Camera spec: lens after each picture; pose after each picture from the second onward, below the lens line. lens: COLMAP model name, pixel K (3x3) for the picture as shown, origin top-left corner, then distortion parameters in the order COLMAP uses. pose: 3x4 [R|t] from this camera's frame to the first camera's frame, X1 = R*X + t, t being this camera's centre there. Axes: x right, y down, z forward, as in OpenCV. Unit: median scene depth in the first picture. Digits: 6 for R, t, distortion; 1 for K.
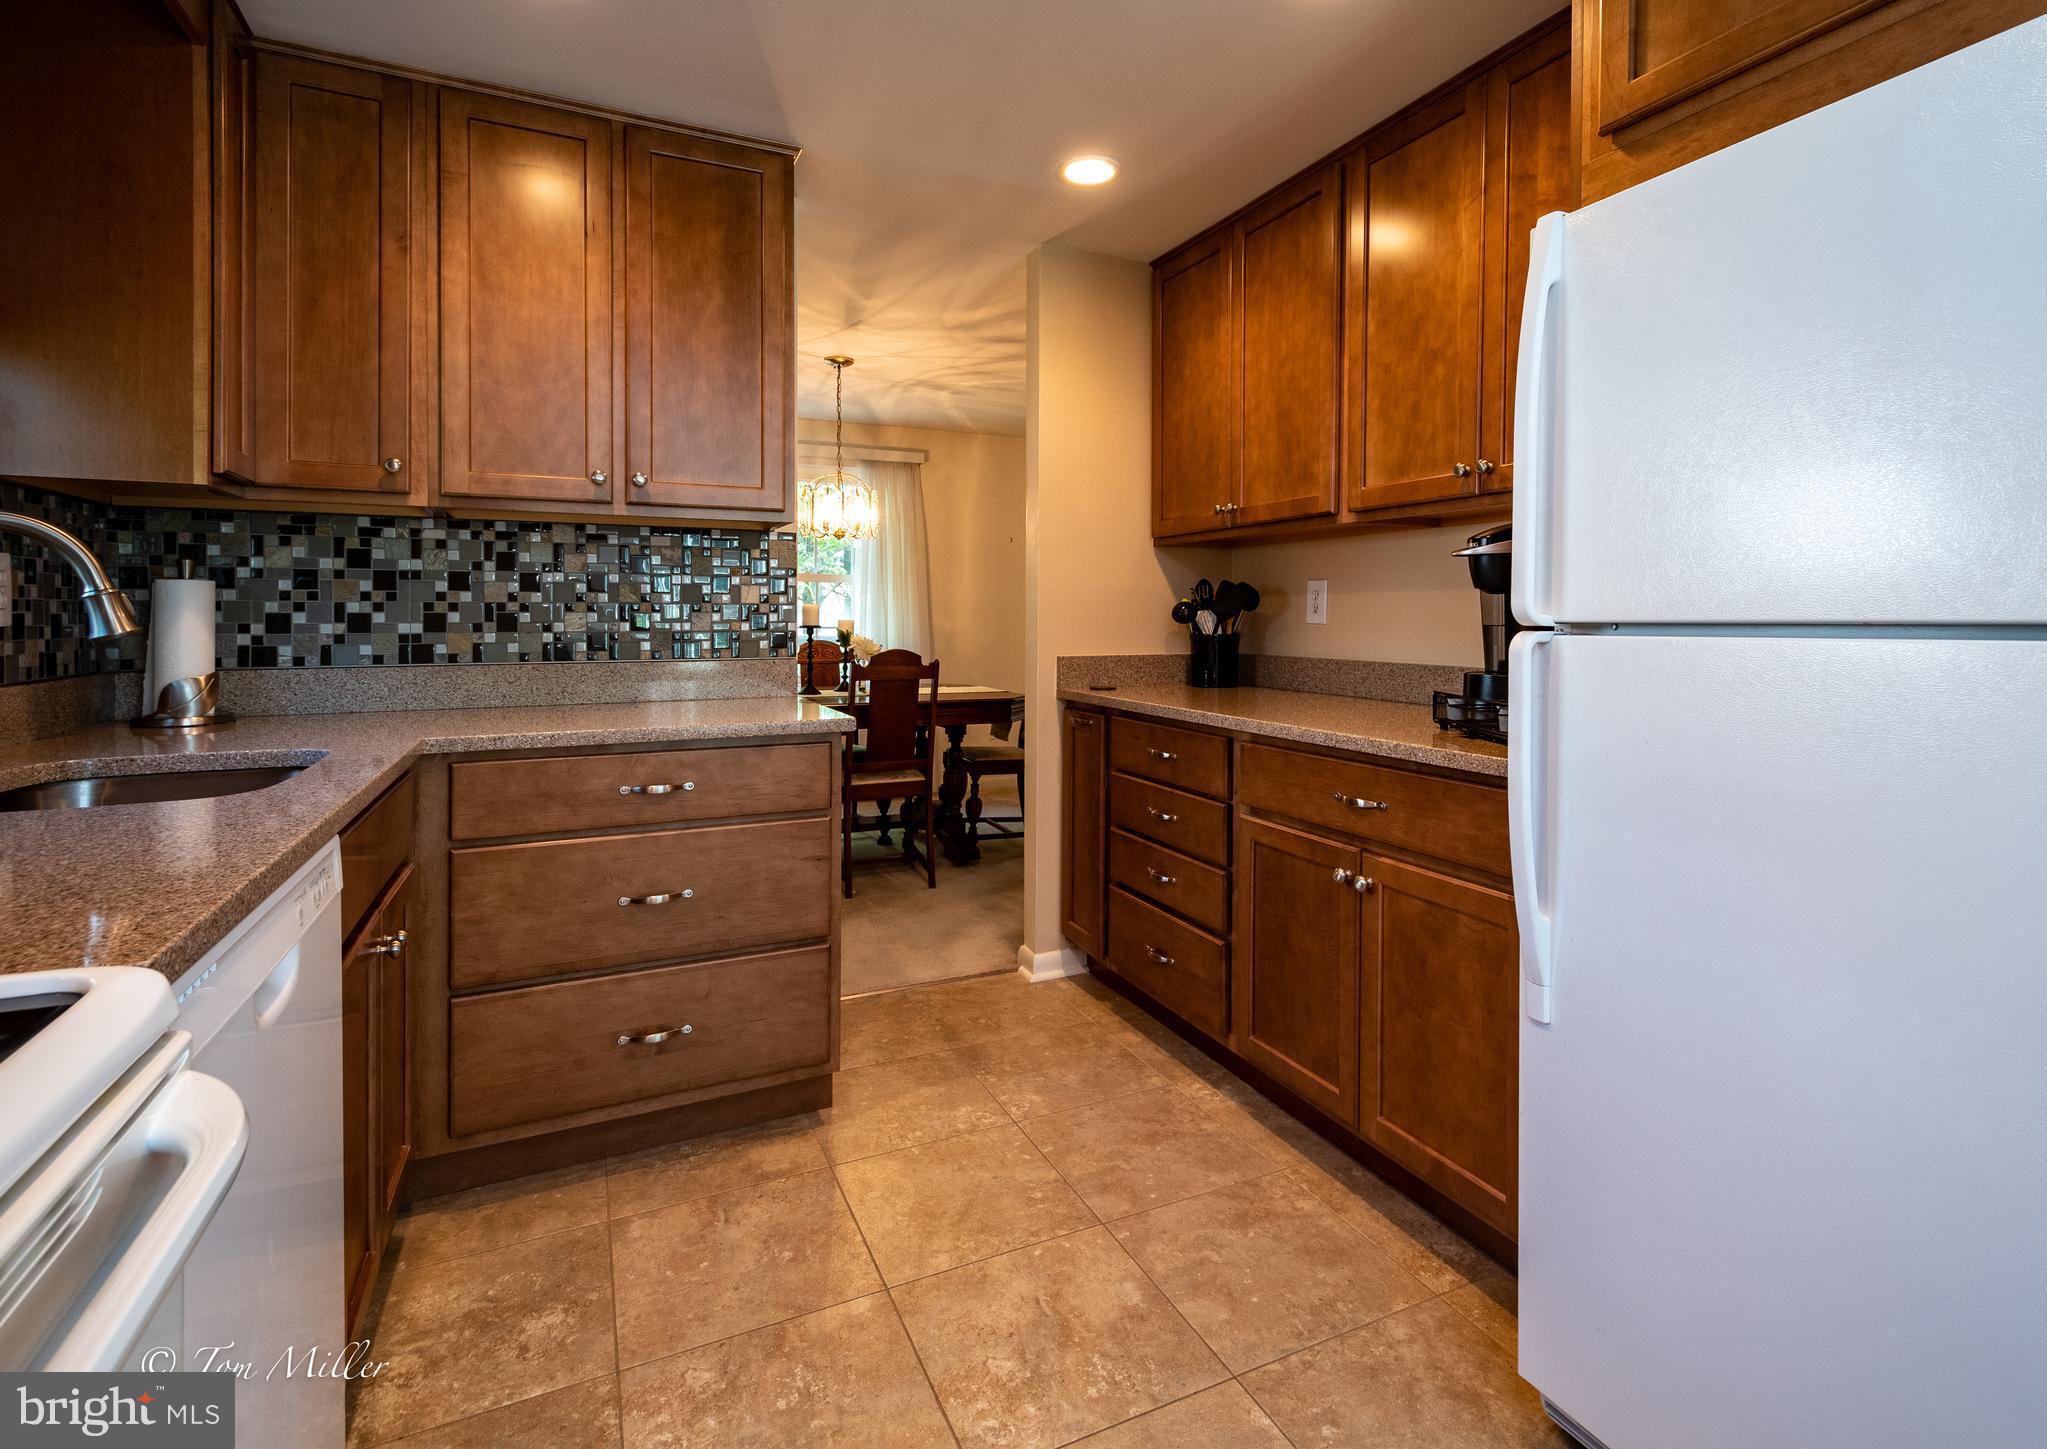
lens RADIAL K [[952.5, 0, 1028.3], [0, 952.5, 615.2], [0, 0, 1]] dist [0.004394, 0.000012]
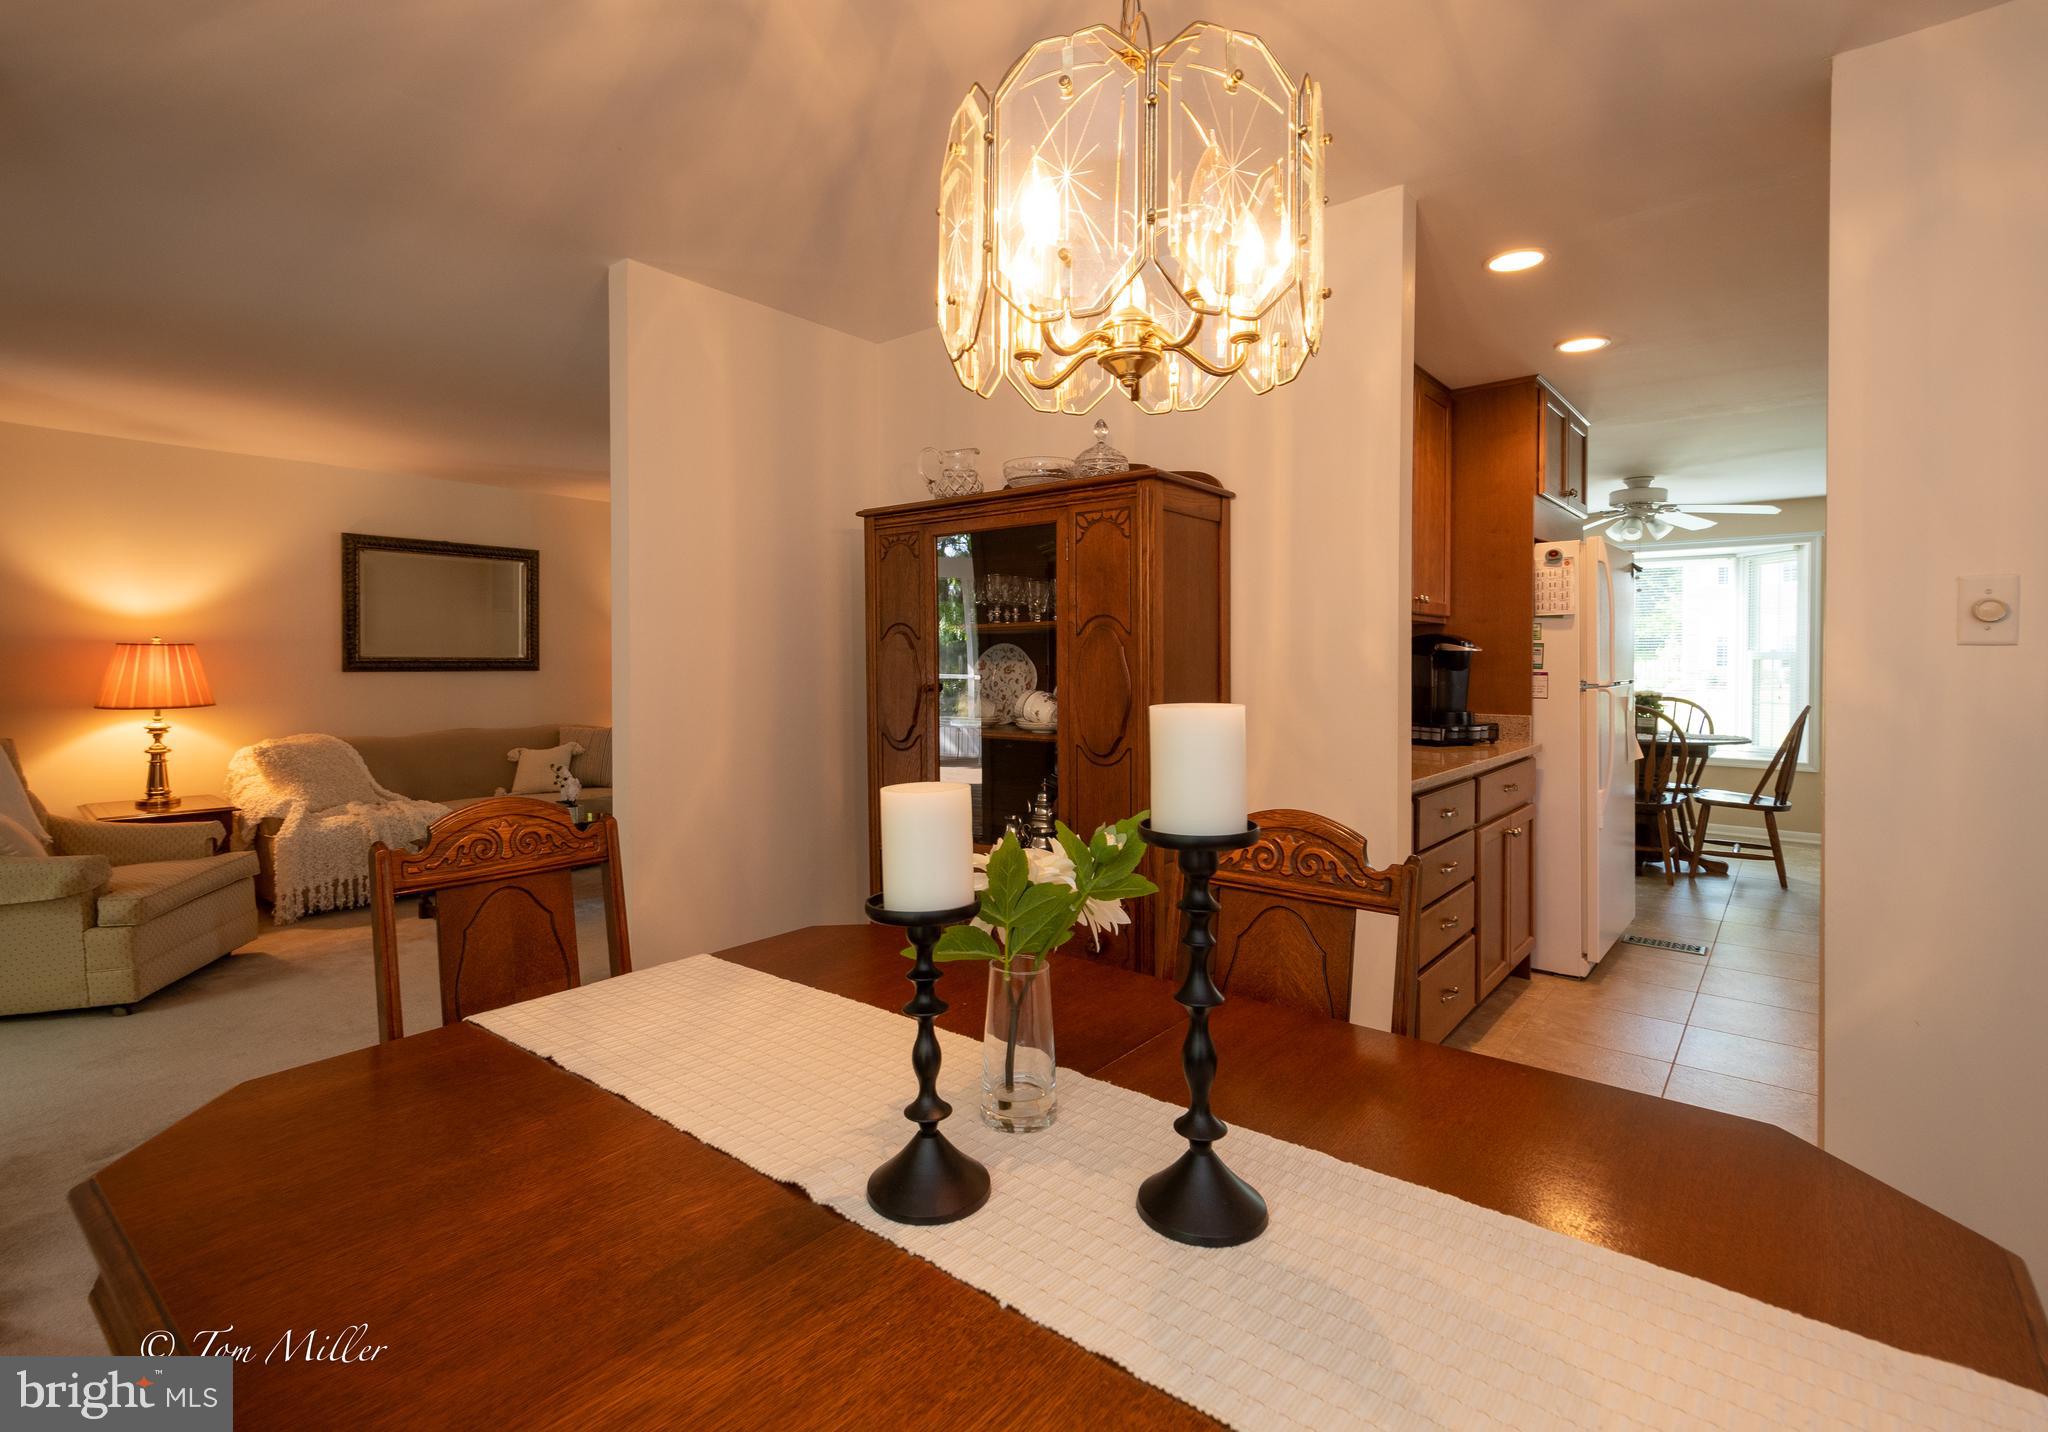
lens RADIAL K [[980.8, 0, 1017.1], [0, 980.8, 676.0], [0, 0, 1]] dist [0.012003, -0.000190]
pose [[-0.439205, -0.014780, 0.898265, -0.766899], [0.000161, 0.999863, 0.016530, -0.037181], [-0.898387, 0.007404, -0.439142, 2.260387]]
